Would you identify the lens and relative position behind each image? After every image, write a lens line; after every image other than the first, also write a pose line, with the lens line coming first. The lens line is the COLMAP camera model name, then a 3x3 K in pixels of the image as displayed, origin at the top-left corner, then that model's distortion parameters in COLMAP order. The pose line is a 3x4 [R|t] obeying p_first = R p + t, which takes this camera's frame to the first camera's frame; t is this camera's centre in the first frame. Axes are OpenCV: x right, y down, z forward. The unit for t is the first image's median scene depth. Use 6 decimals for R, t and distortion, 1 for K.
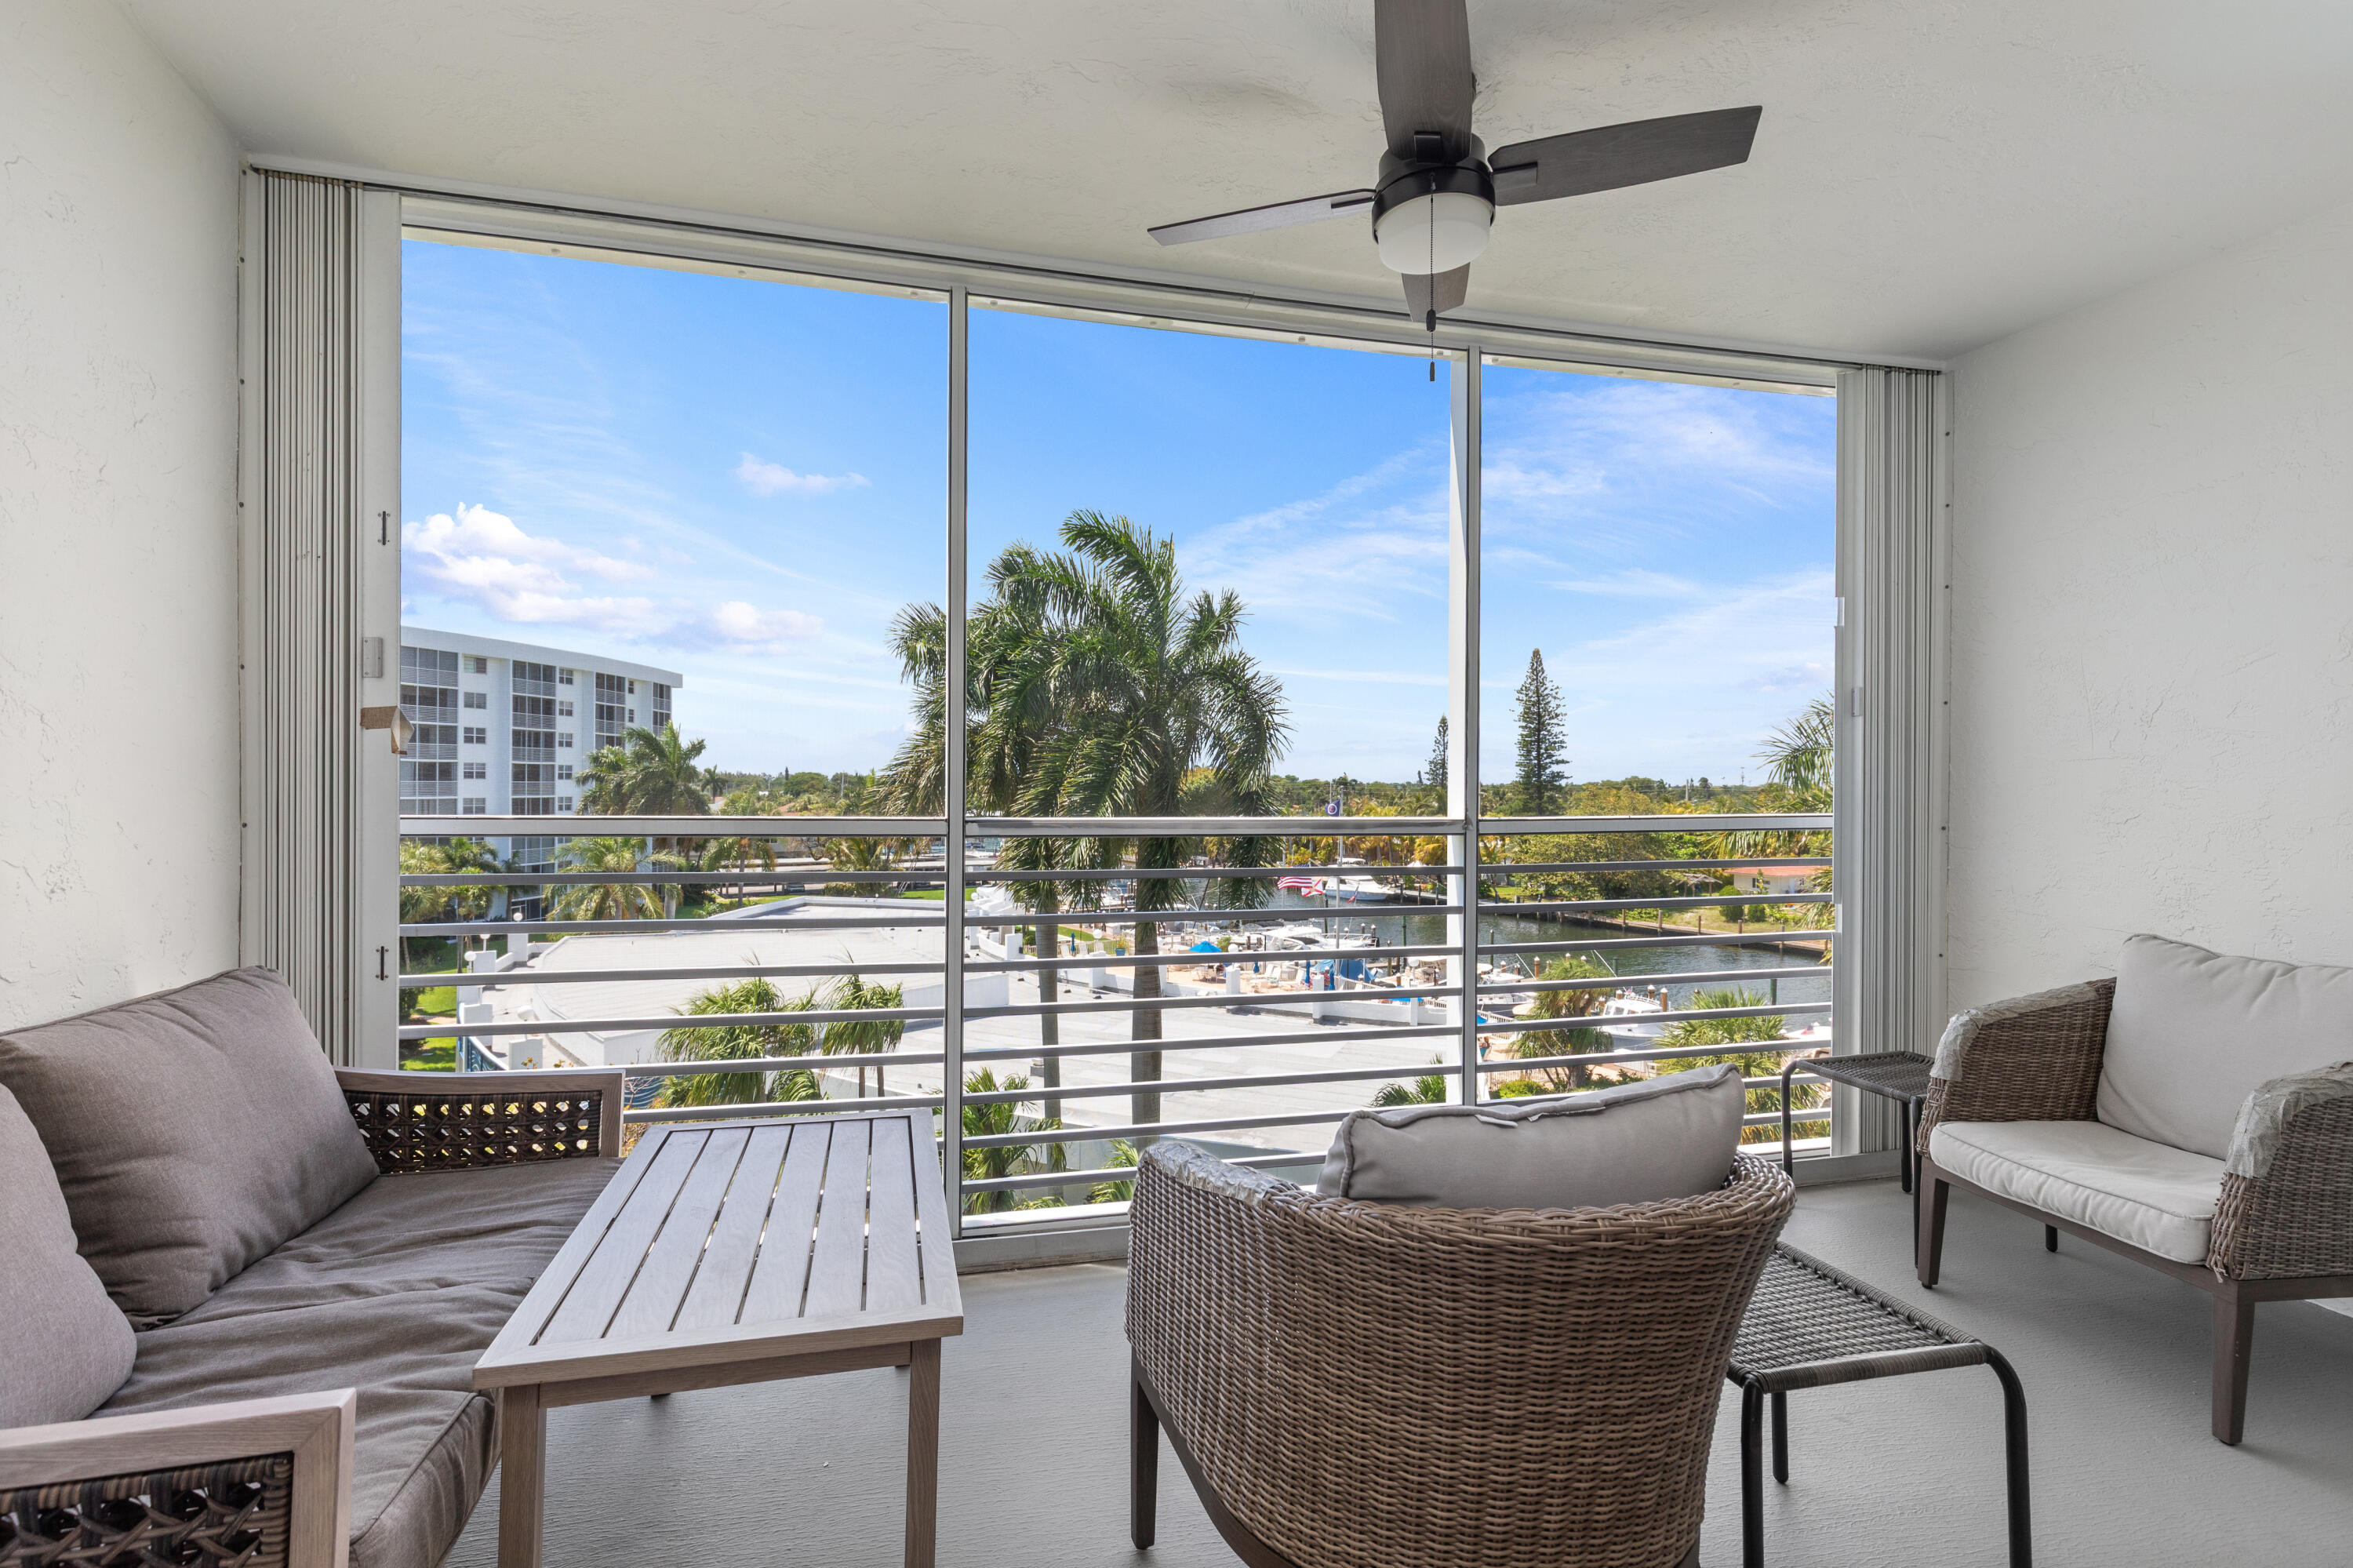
lens RADIAL K [[1073.1, 0, 1167.9], [0, 1073.1, 784.5], [0, 0, 1]] dist [0.007590, -0.001972]
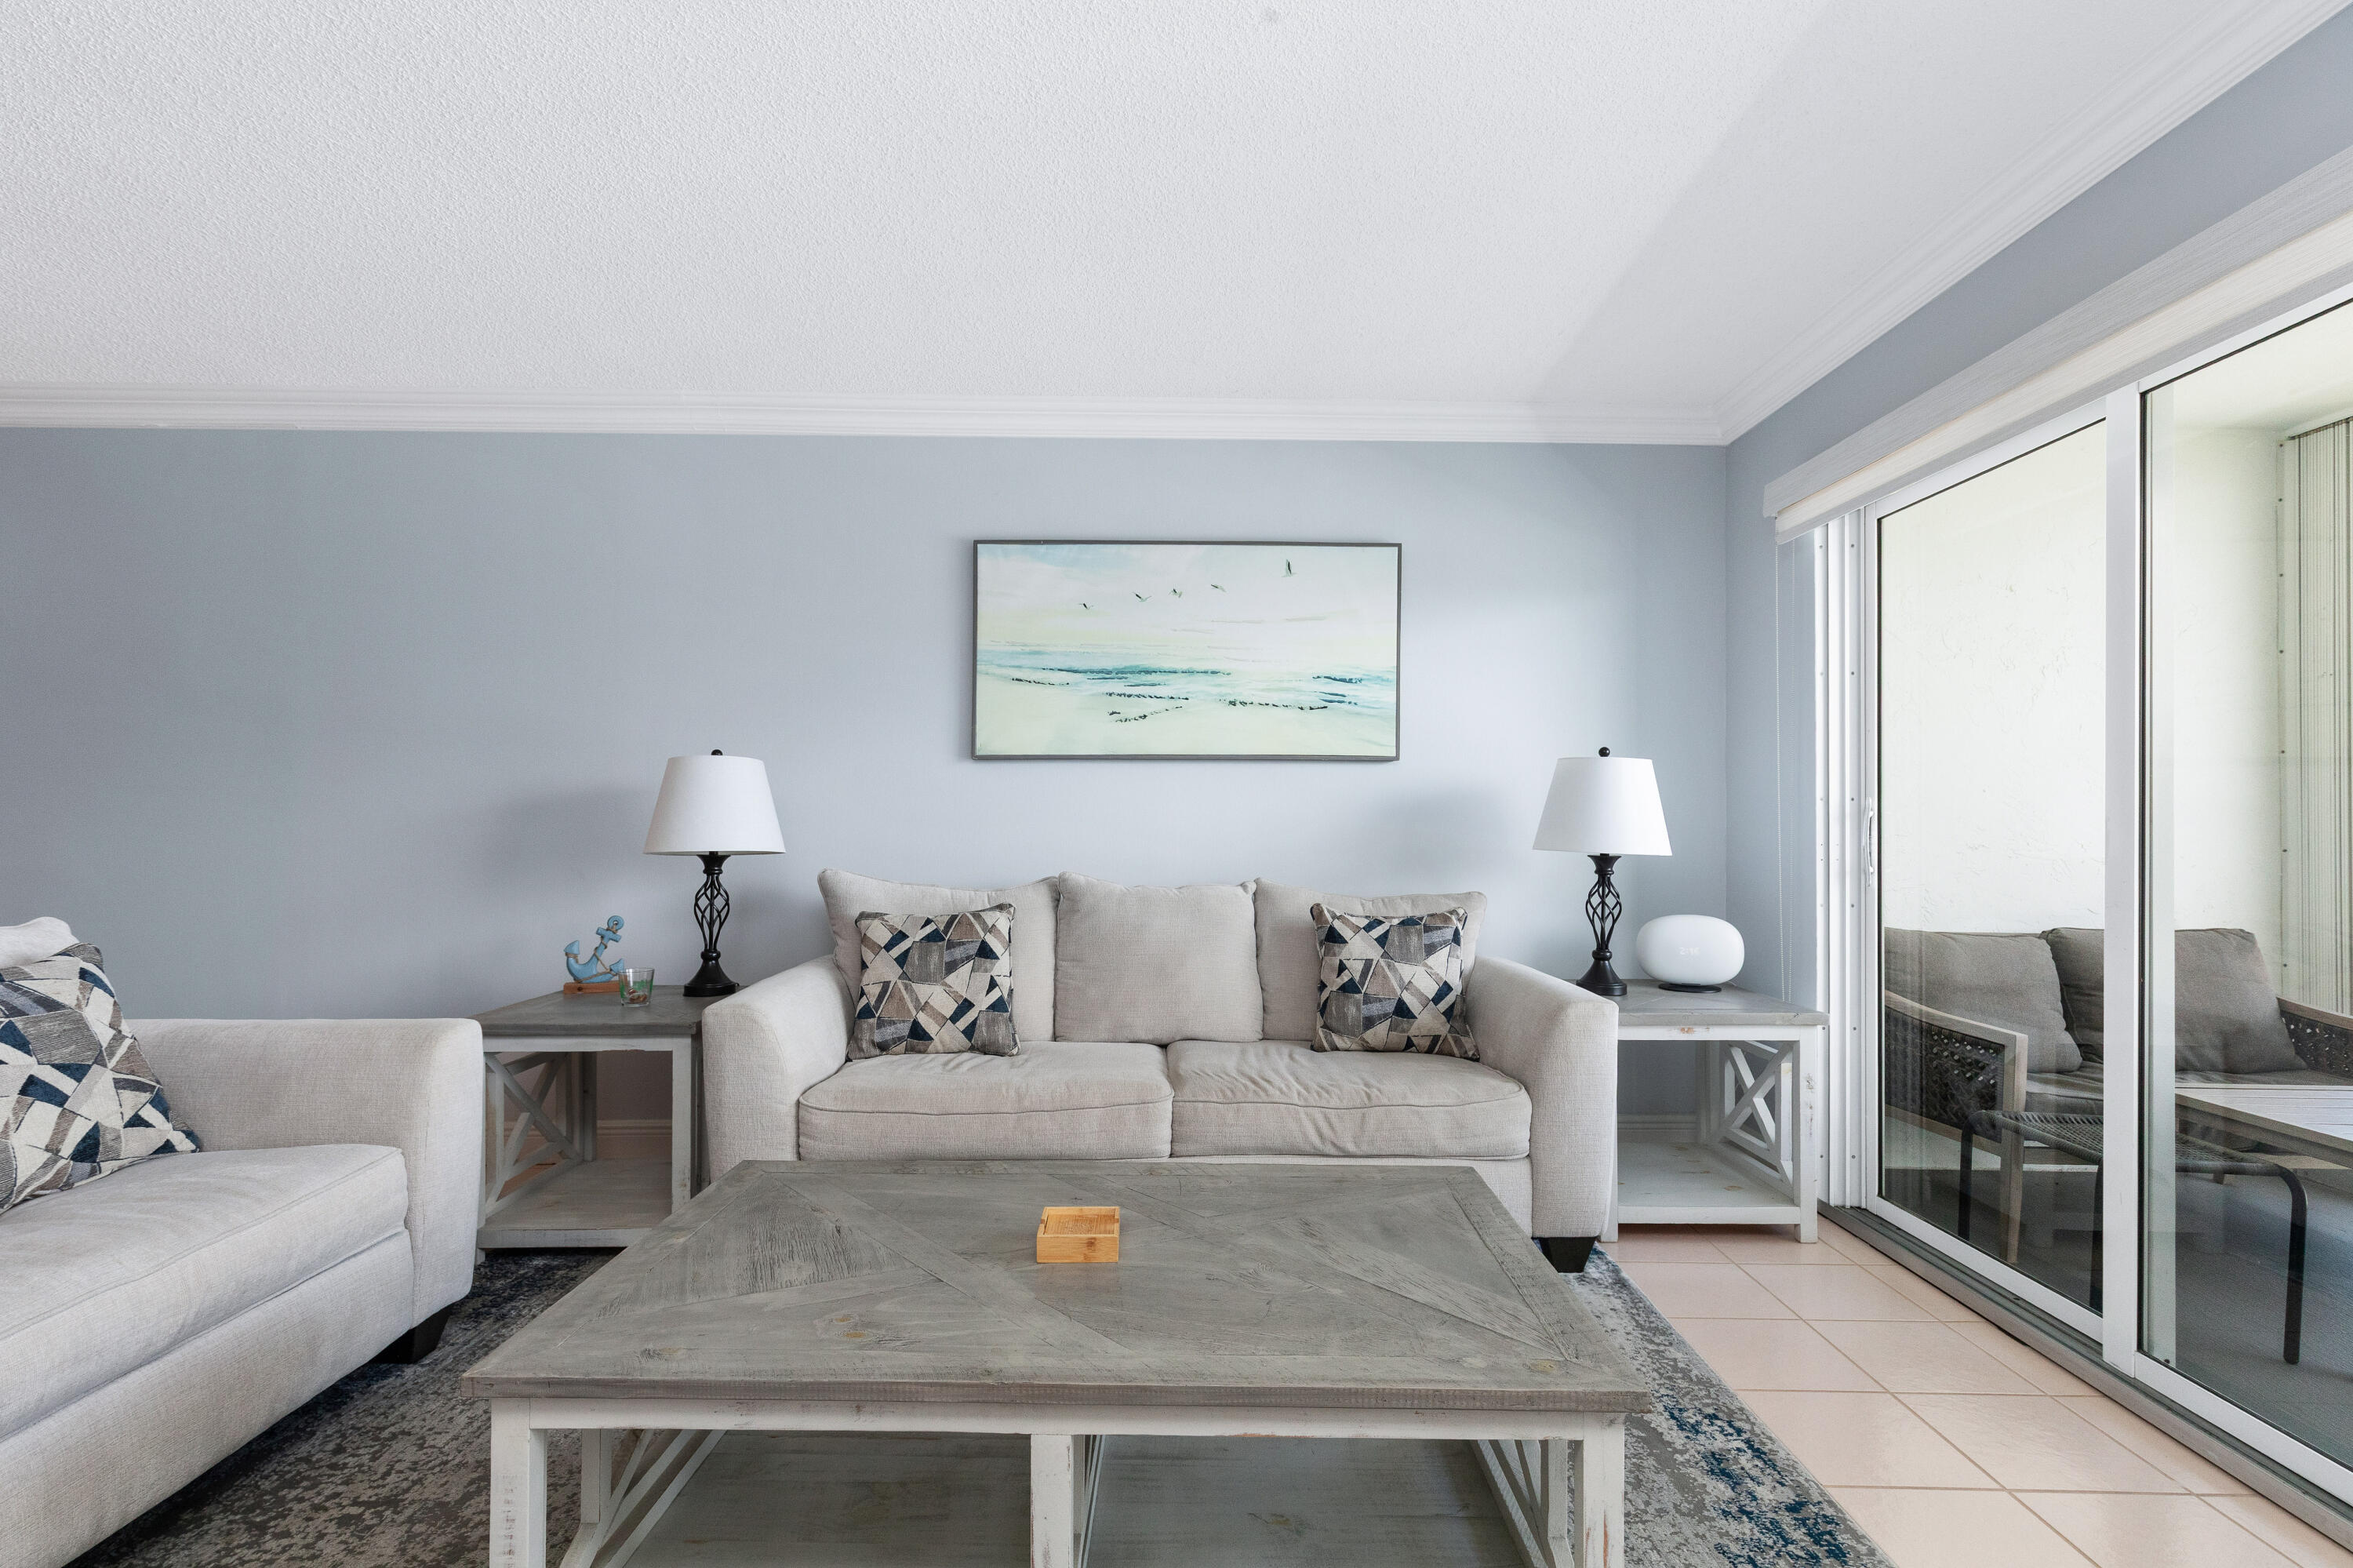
lens RADIAL K [[1073.1, 0, 1142.7], [0, 1073.1, 823.5], [0, 0, 1]] dist [0.007590, -0.001972]
pose [[-0.274725, -0.013005, -0.961435, 0.043001], [-0.003602, 0.999915, -0.012496, 0.000941], [0.961516, 0.000031, -0.274748, -0.007164]]
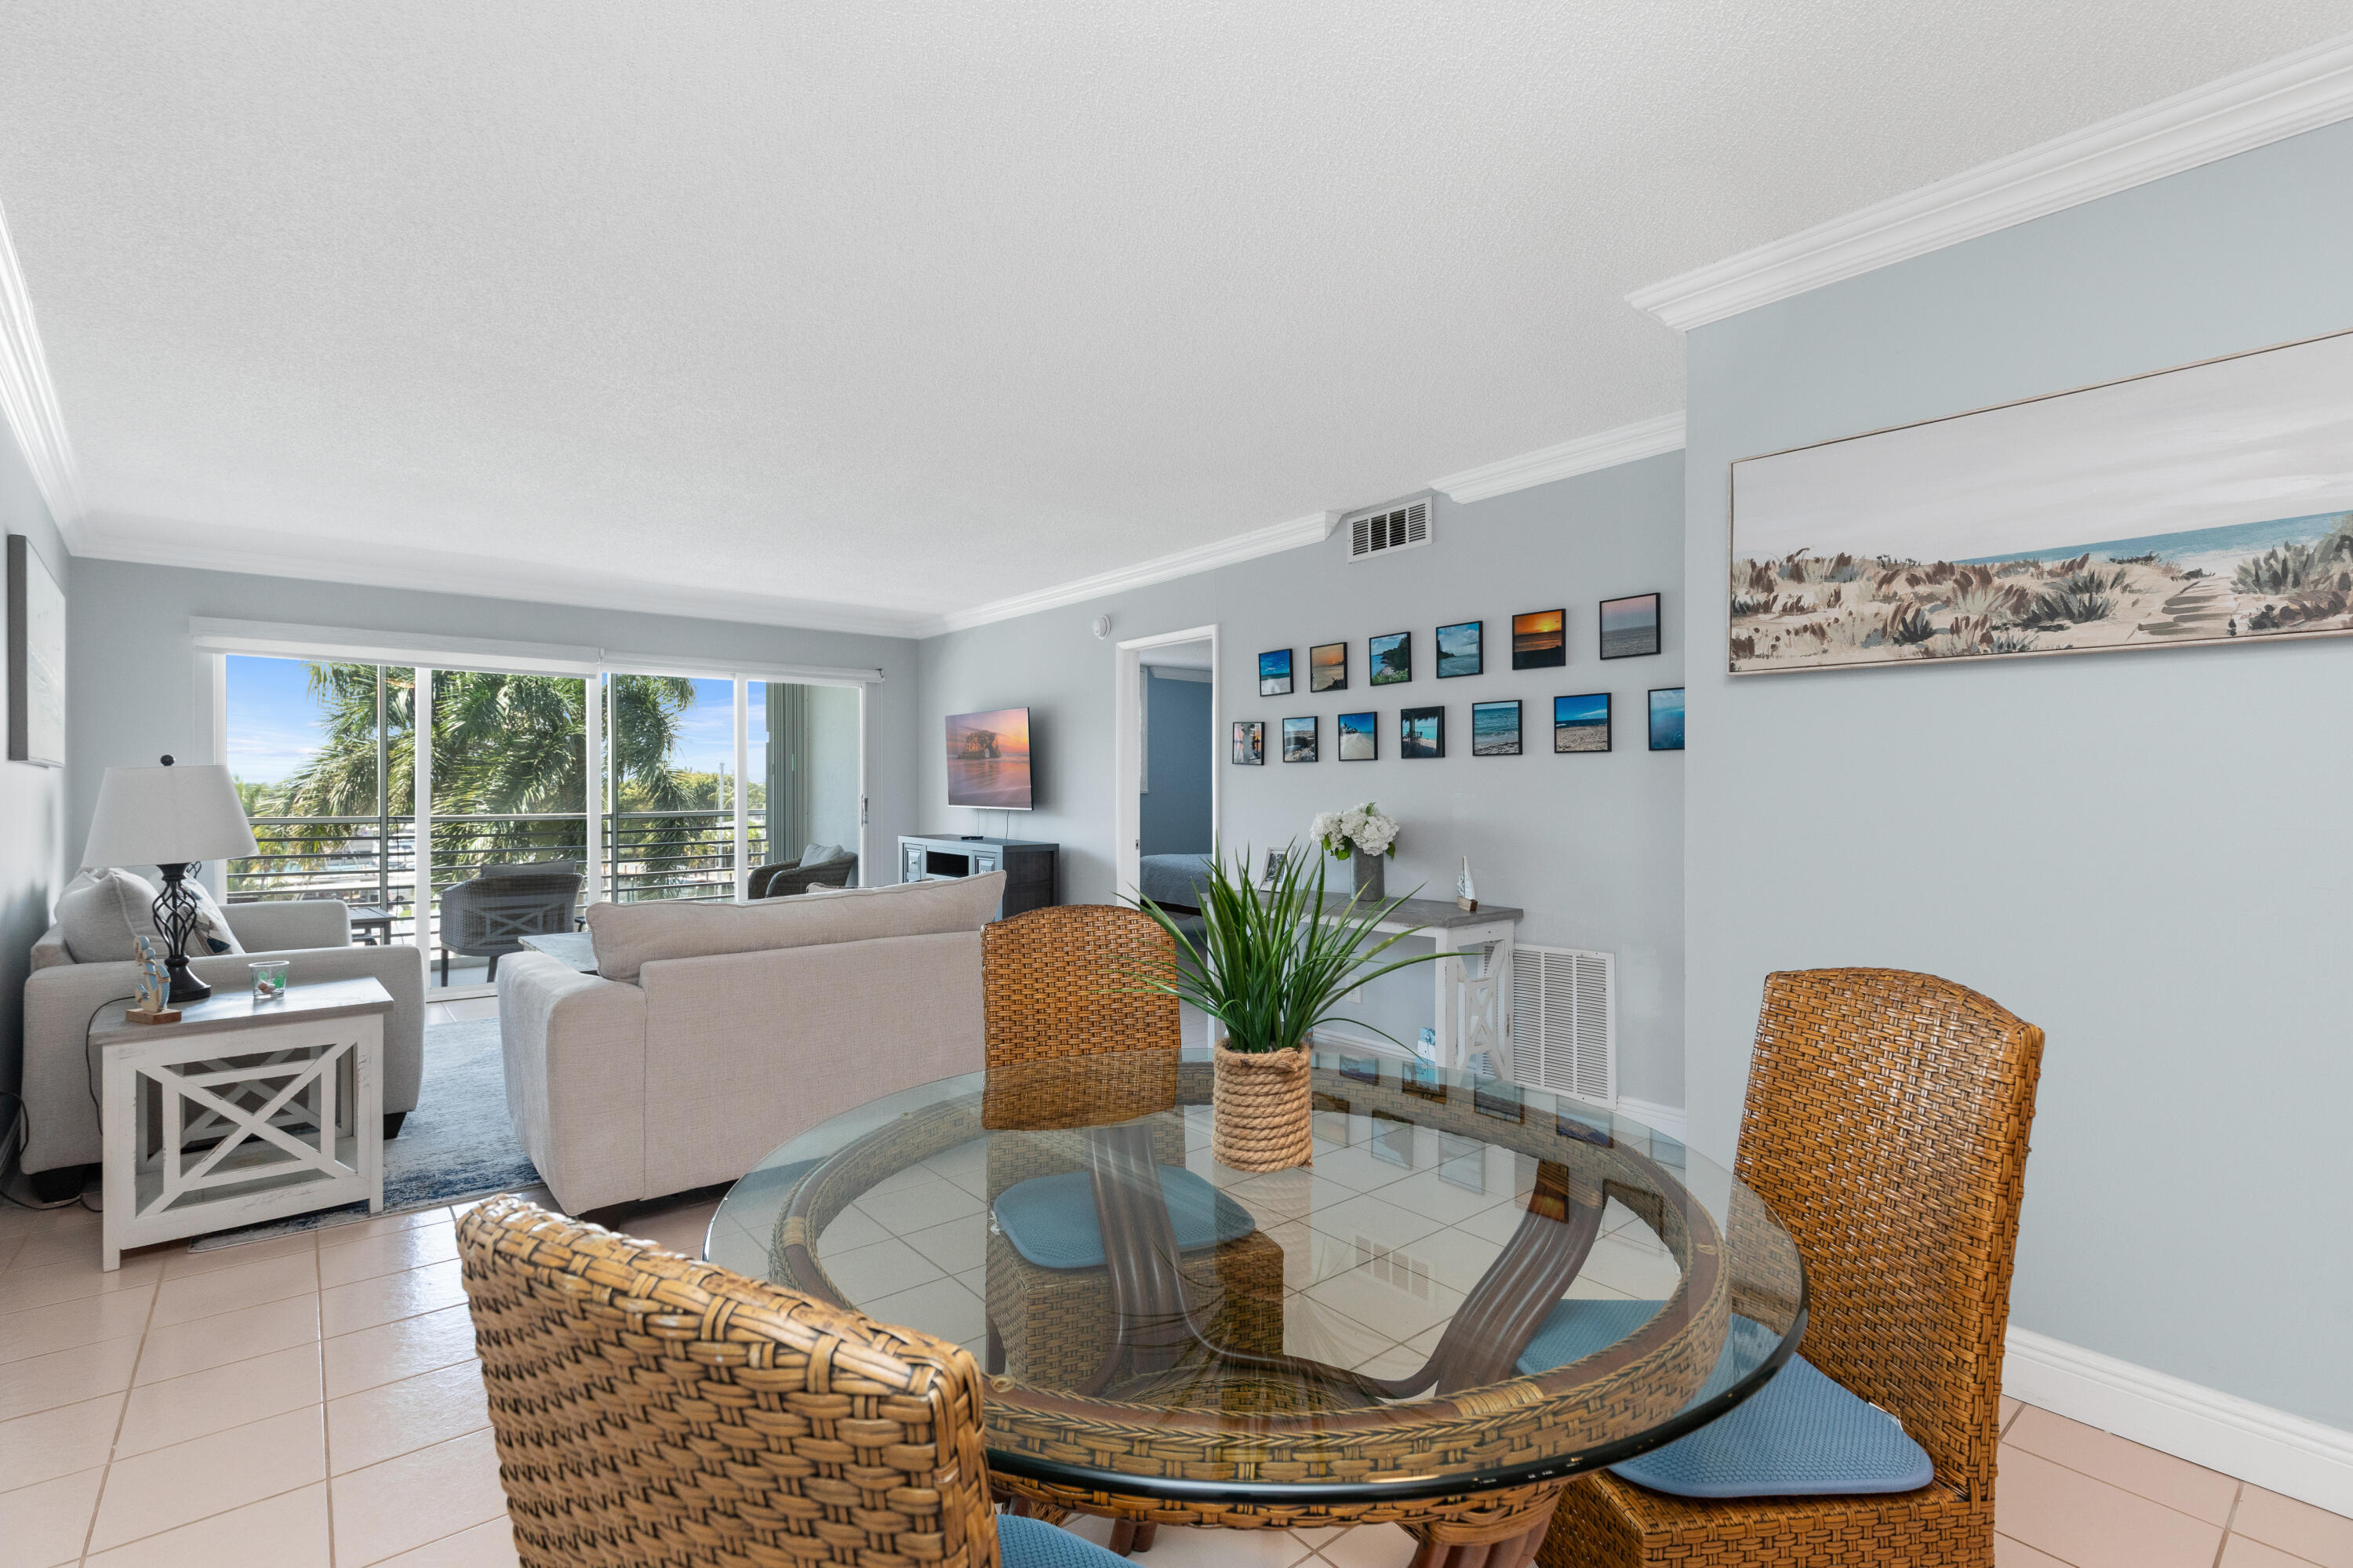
lens RADIAL K [[1073.1, 0, 1181.9], [0, 1073.1, 792.5], [0, 0, 1]] dist [0.007590, -0.001972]
pose [[0.897606, -0.012805, 0.440613, 0.019858], [0.010228, 0.999914, 0.008222, -0.001490], [-0.440680, -0.002874, 0.897660, -0.110768]]
